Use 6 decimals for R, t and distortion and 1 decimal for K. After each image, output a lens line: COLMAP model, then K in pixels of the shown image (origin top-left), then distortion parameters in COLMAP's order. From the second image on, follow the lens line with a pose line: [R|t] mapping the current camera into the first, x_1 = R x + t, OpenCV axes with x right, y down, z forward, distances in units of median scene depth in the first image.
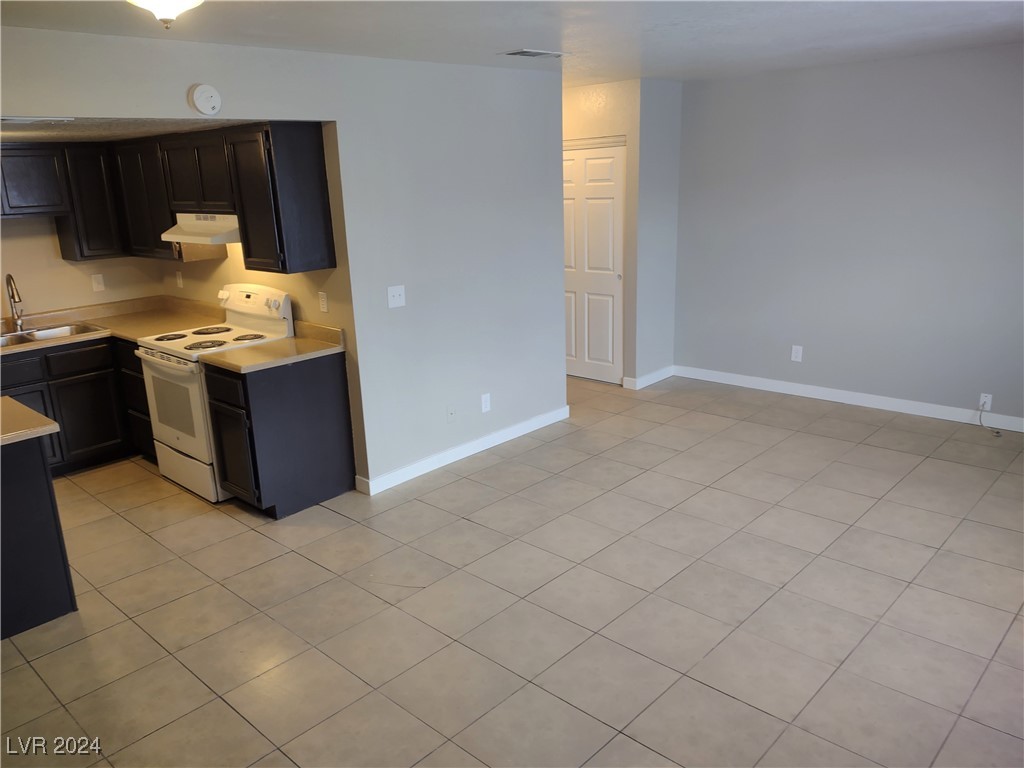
lens RADIAL K [[773.2, 0, 489.0], [0, 773.2, 395.8], [0, 0, 1]] dist [0.050891, -0.037281]
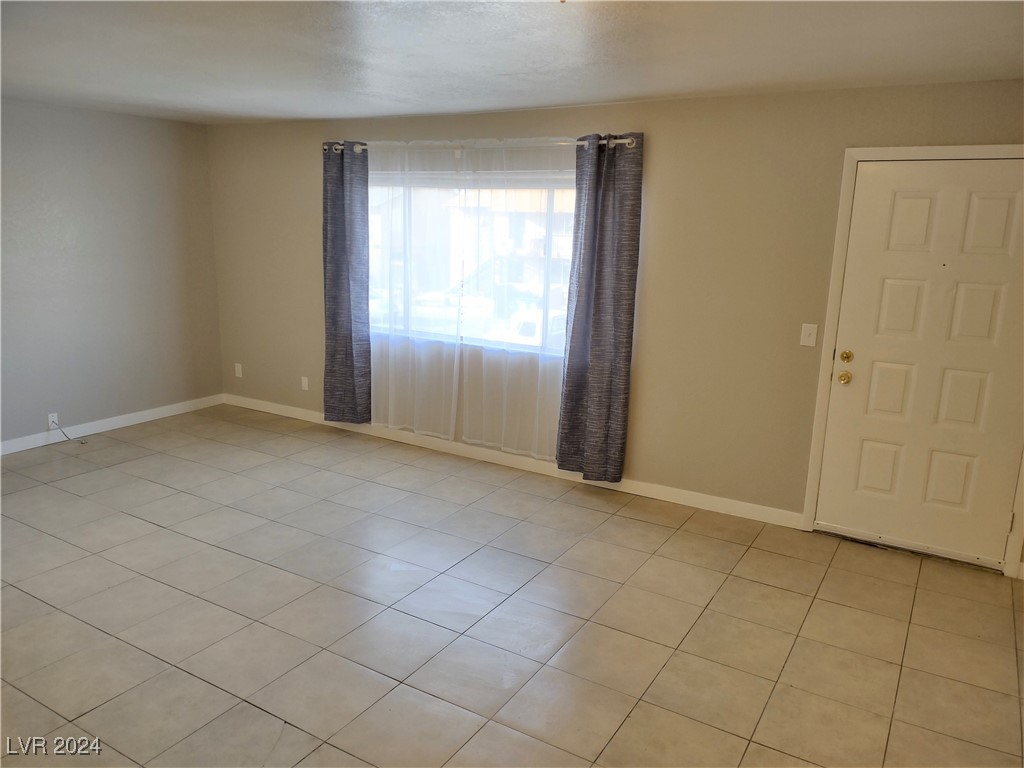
lens RADIAL K [[773.2, 0, 510.4], [0, 773.2, 383.2], [0, 0, 1]] dist [0.050891, -0.037281]
pose [[-0.220166, -0.175623, 0.959523, -0.557962], [0.263726, 0.936310, 0.231887, -0.127403], [-0.939135, 0.304105, -0.159827, 0.564528]]
